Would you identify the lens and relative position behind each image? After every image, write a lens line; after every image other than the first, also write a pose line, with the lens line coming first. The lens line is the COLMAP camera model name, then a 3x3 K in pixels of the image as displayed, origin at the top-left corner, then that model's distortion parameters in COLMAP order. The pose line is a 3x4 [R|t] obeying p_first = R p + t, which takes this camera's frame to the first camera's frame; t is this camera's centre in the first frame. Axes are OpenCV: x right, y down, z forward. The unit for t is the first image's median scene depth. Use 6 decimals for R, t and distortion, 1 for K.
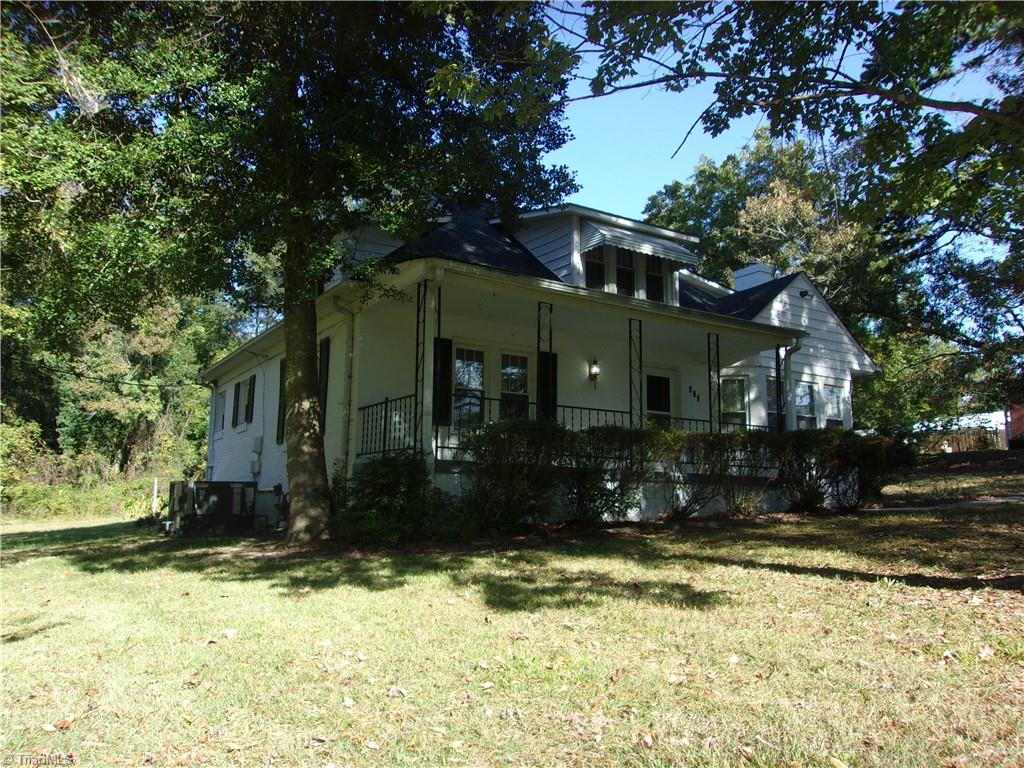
lens RADIAL K [[816.3, 0, 512.0], [0, 816.3, 384.0], [0, 0, 1]] dist [0.002274, -0.000086]
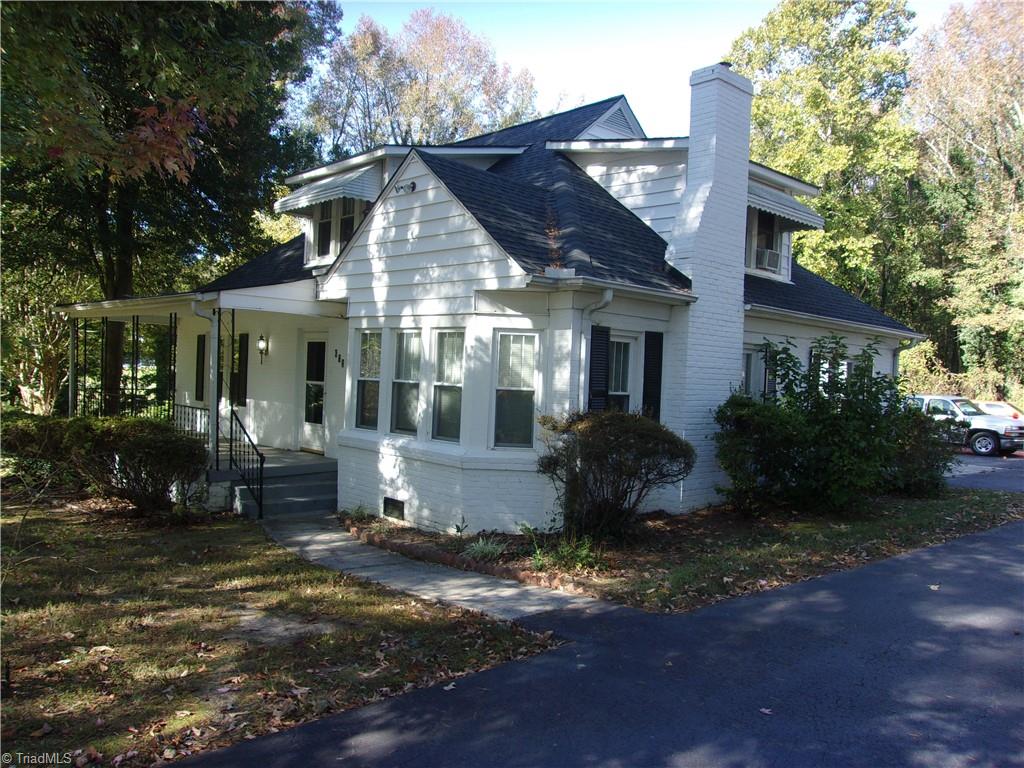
lens RADIAL K [[803.1, 0, 506.4], [0, 803.1, 380.8], [0, 0, 1]] dist [0.000138, 0.005830]
pose [[0.167354, 0.006975, -0.985872, 1.007688], [0.112868, 0.993265, 0.026187, 0.030286], [0.979415, -0.115656, 0.165440, 0.979114]]
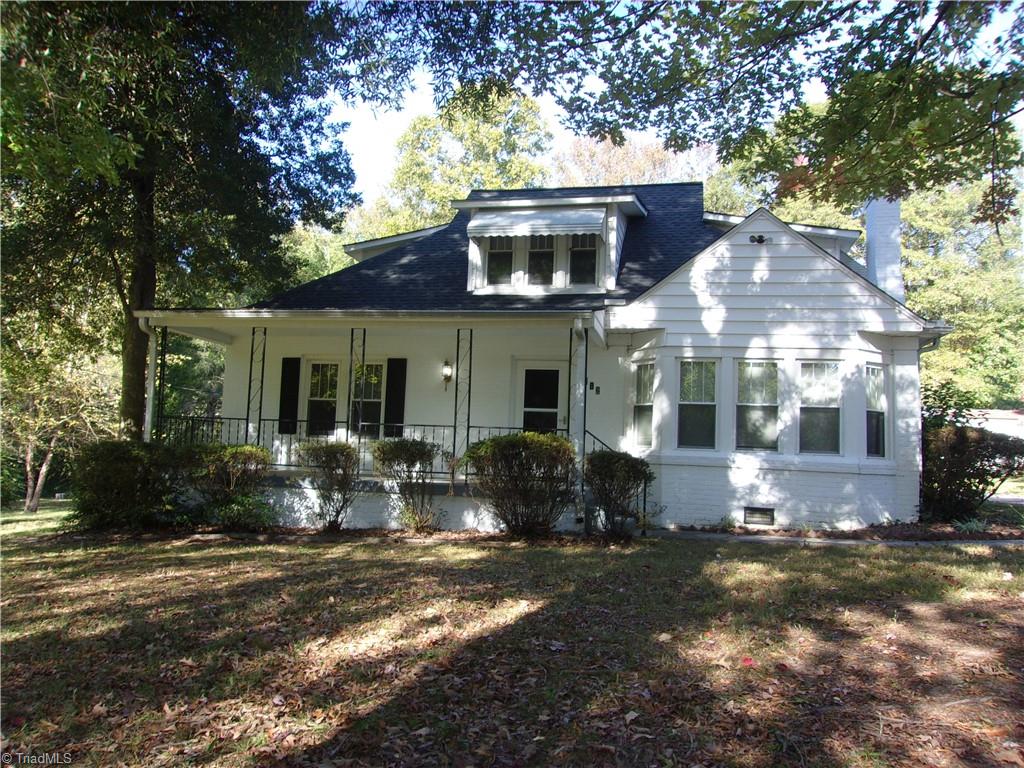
lens RADIAL K [[816.3, 0, 512.0], [0, 816.3, 384.0], [0, 0, 1]] dist [0.002274, -0.000086]
pose [[0.700601, -0.049290, -0.711849, 0.742114], [0.077735, 0.996946, 0.007475, -0.002809], [0.709307, -0.060573, 0.702293, 0.322932]]
